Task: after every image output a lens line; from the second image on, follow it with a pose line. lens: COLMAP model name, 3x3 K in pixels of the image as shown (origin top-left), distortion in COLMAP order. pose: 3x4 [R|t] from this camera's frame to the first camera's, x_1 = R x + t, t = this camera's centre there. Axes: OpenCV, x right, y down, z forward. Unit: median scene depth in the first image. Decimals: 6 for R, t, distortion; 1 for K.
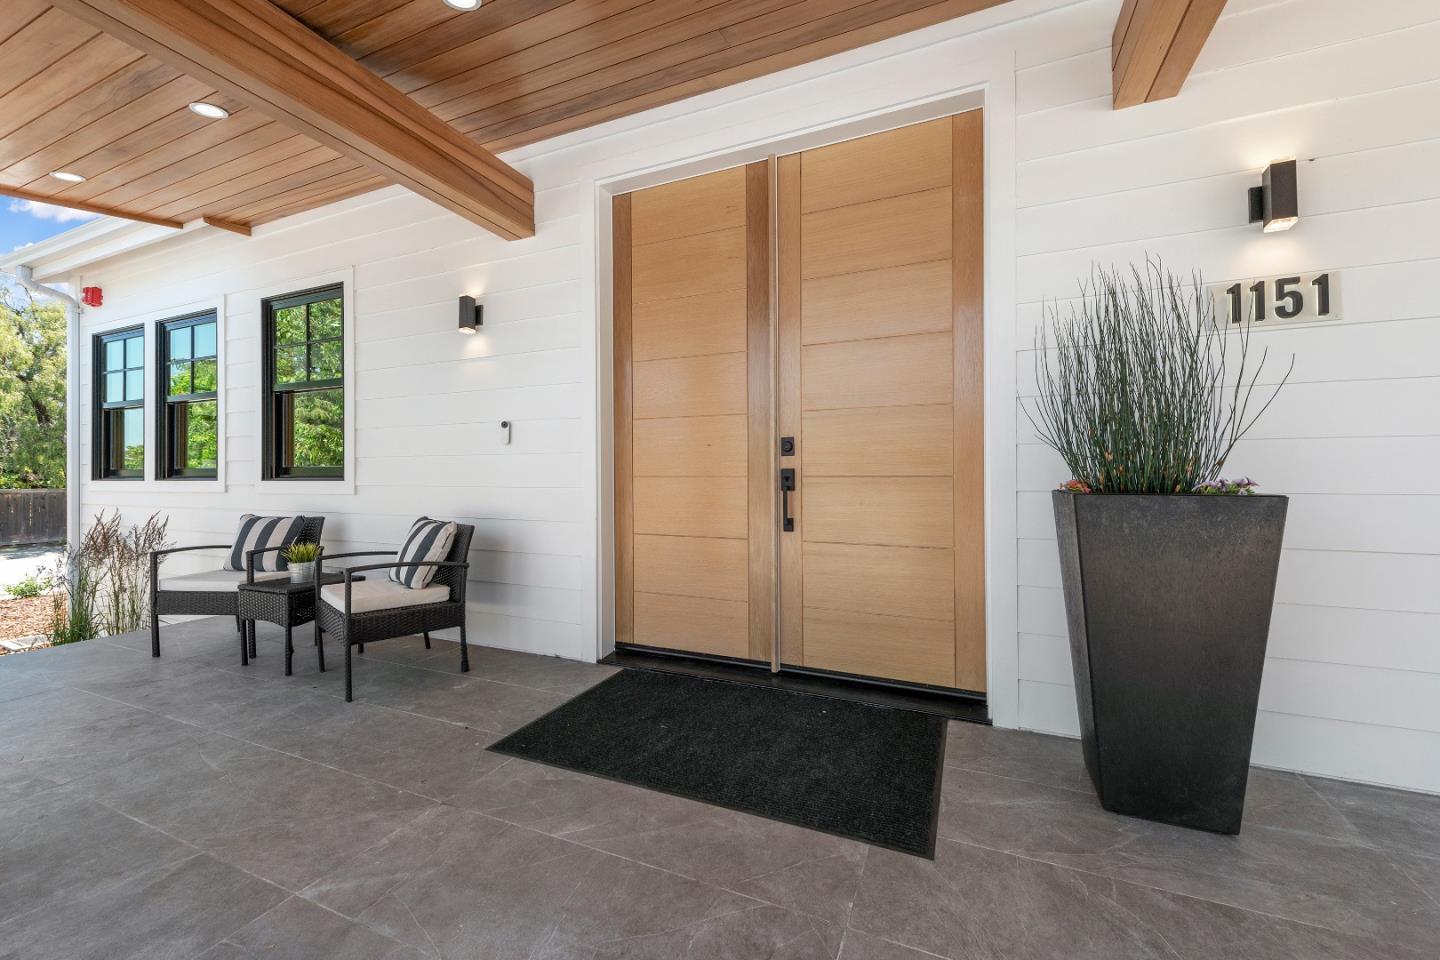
lens RADIAL K [[566.0, 0, 721.1], [0, 566.0, 479.4], [0, 0, 1]] dist [0.005798, -0.000342]
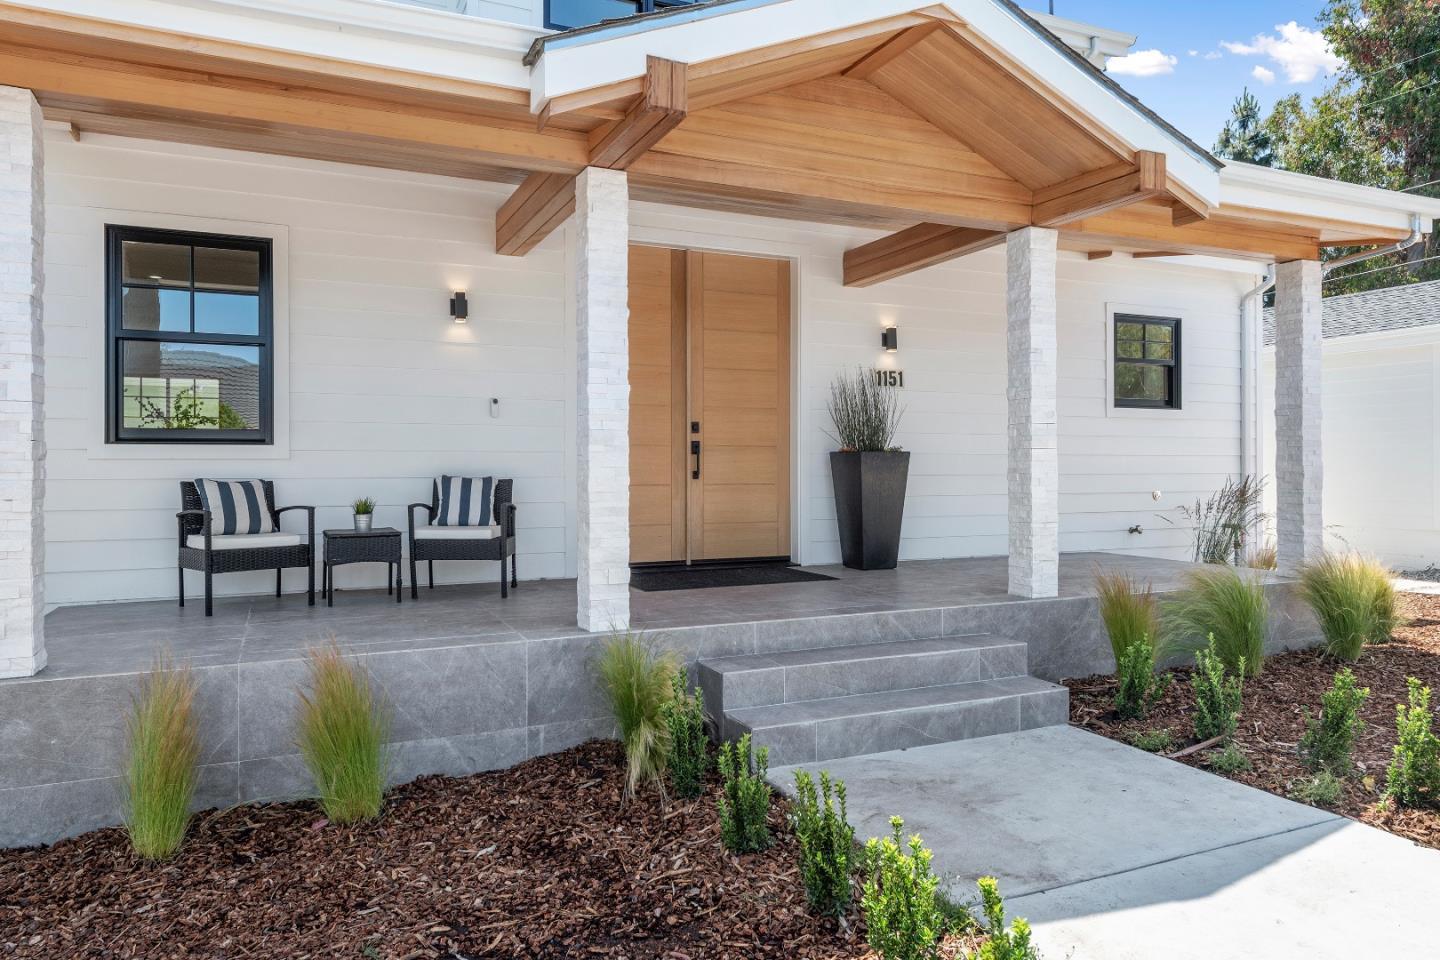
lens RADIAL K [[953.8, 0, 720.0], [0, 953.8, 480.0], [0, 0, 1]] dist [0.005573, -0.000158]
pose [[0.663502, -0.016450, 0.747993, -2.214705], [0.001999, 0.999794, 0.020214, 0.045480], [-0.748172, -0.011917, 0.663398, -1.040427]]
